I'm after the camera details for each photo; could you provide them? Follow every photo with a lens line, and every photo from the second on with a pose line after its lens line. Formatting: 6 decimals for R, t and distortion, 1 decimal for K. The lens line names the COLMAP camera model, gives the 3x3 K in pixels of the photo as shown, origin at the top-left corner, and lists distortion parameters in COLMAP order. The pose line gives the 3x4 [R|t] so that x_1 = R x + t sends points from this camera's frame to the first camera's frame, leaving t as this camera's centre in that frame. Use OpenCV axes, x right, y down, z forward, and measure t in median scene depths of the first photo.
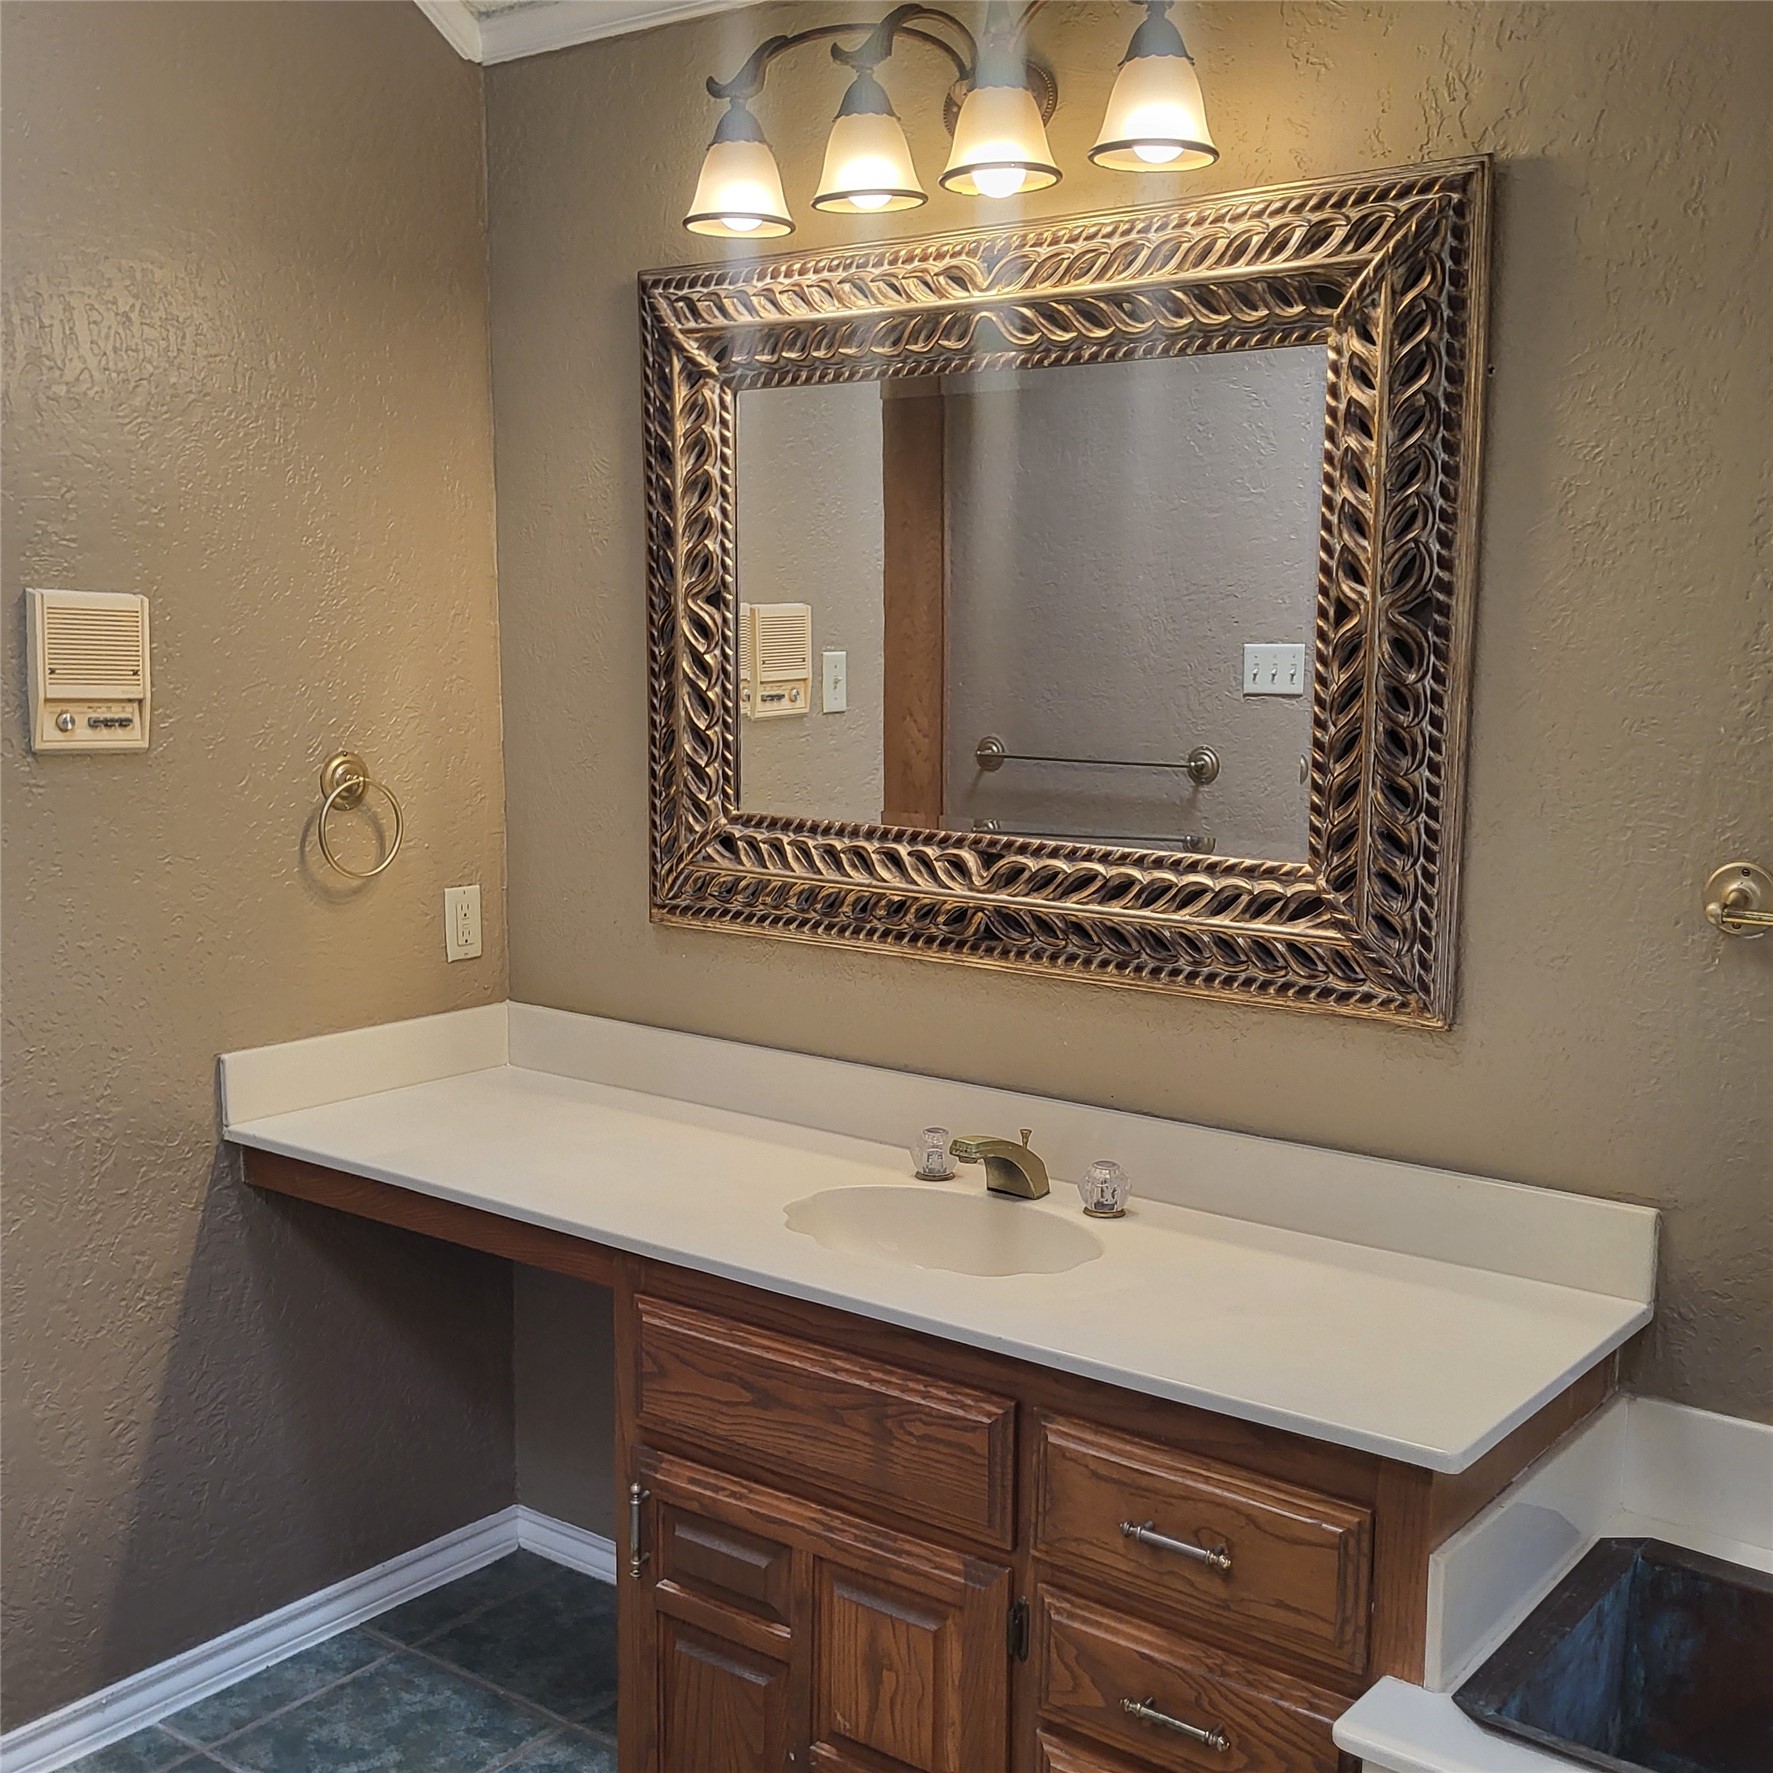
lens RADIAL K [[1993.8, 0, 887.5], [0, 1993.8, 898.3], [0, 0, 1]] dist [0.025583, 0.000000]
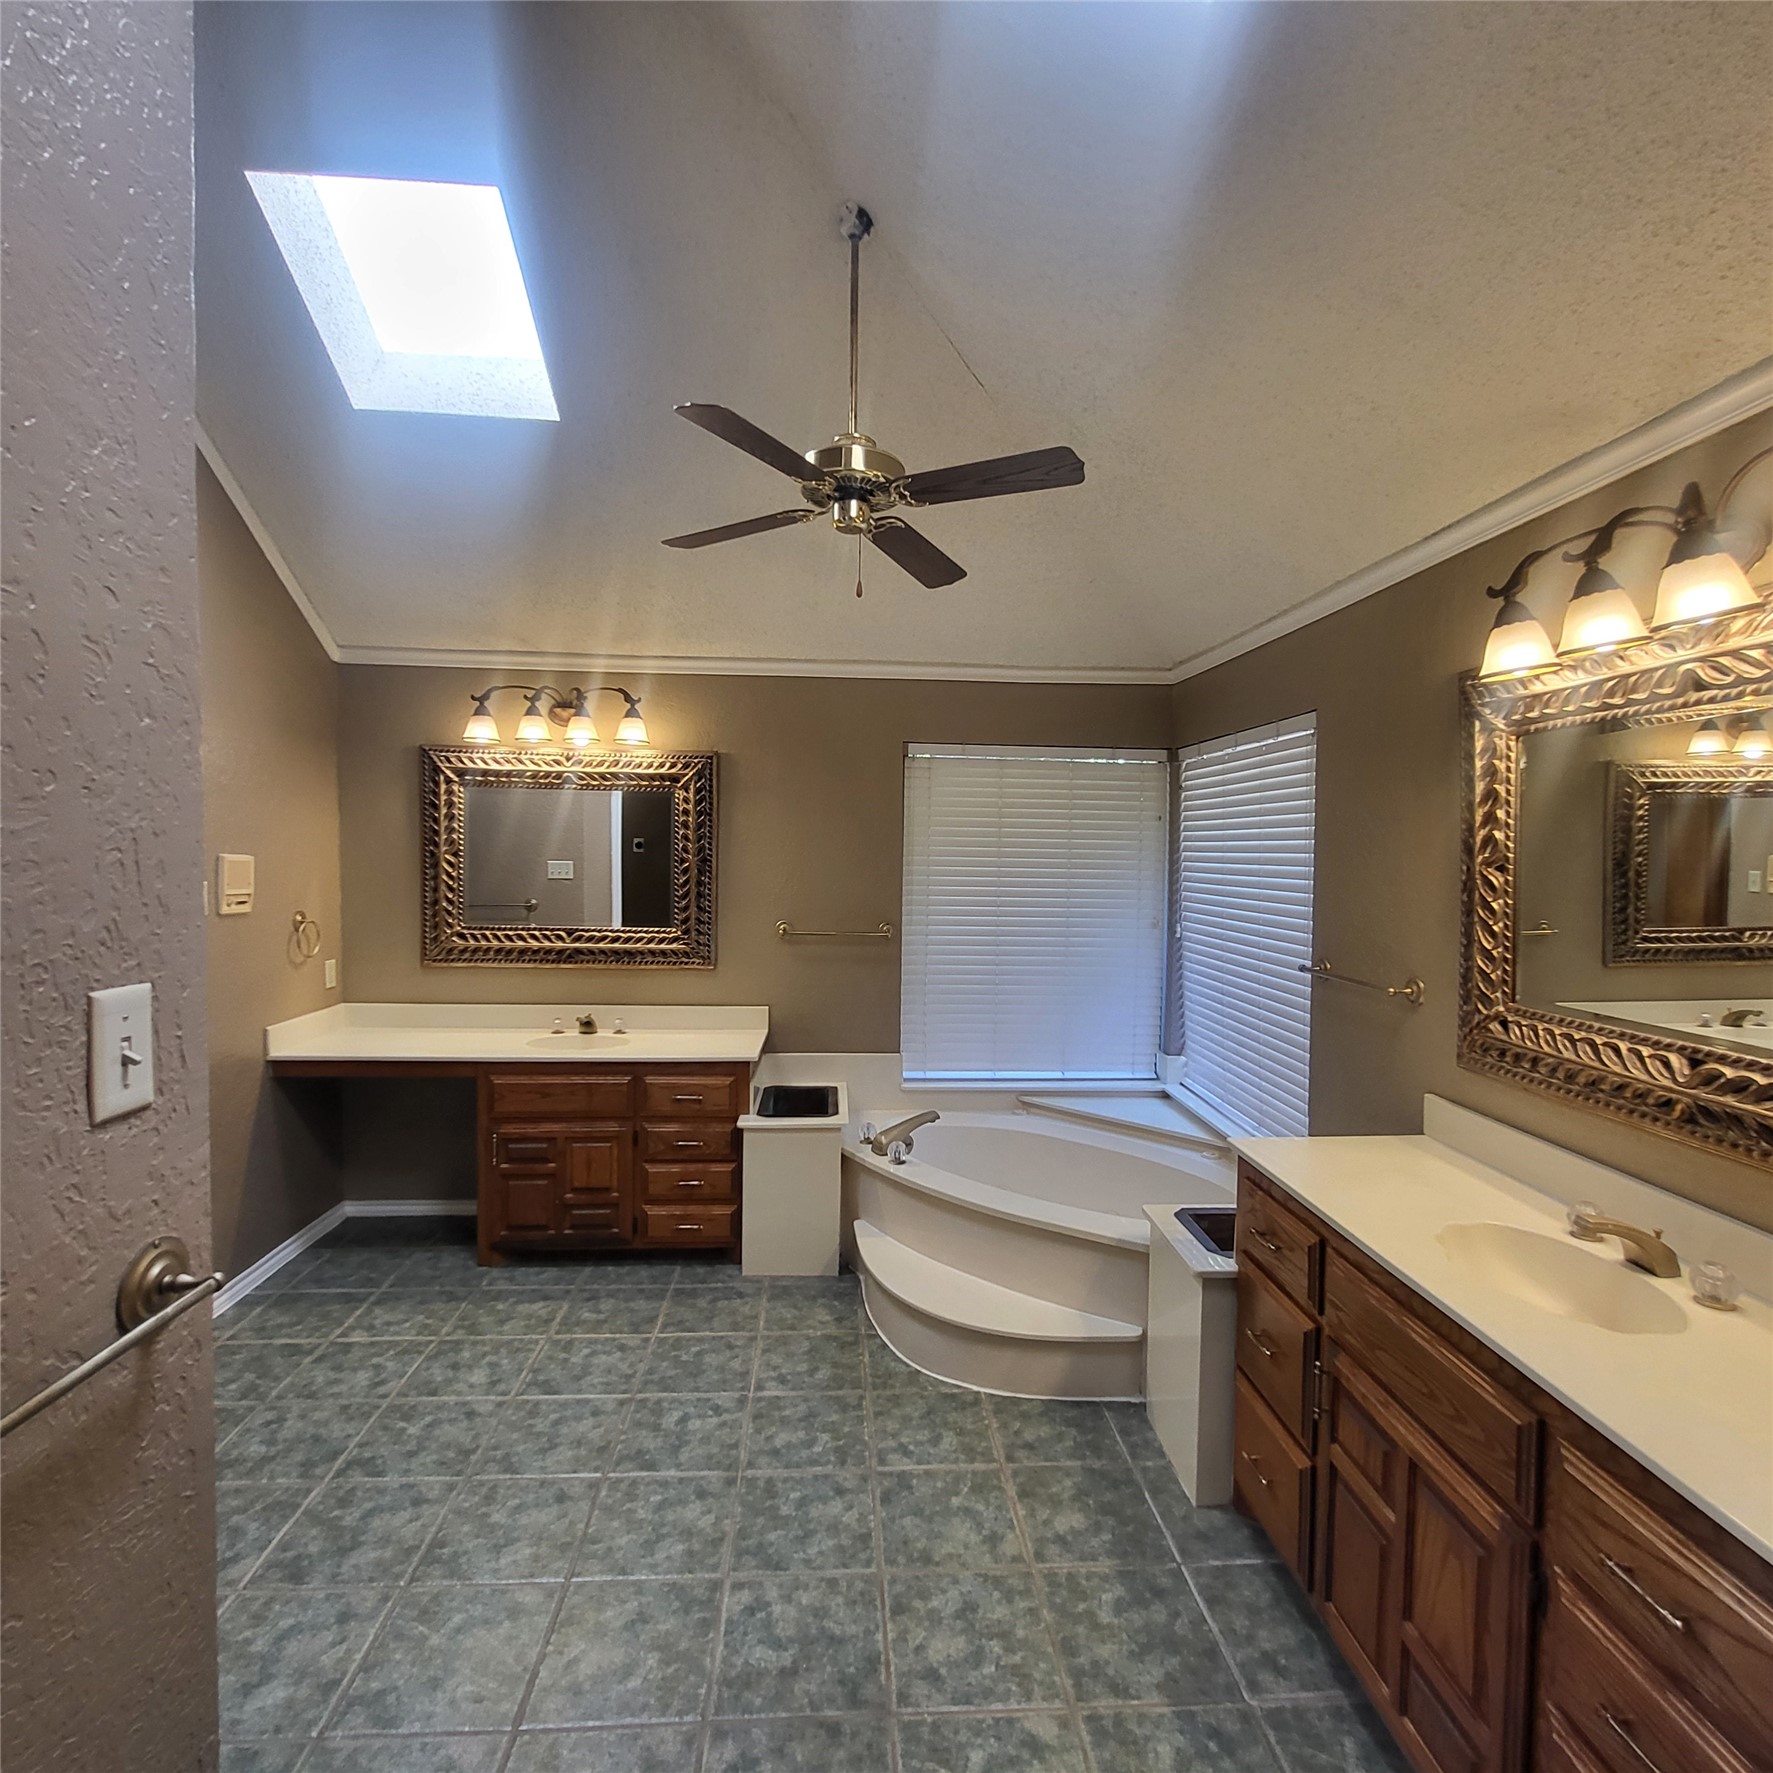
lens RADIAL K [[941.4, 0, 887.9], [0, 941.4, 886.4], [0, 0, 1]] dist [-0.000040, -0.000108]
pose [[0.750611, -0.025006, 0.660271, -0.598732], [0.080005, 0.995371, -0.053255, 0.027934], [-0.655882, 0.092799, 0.749137, -0.538731]]
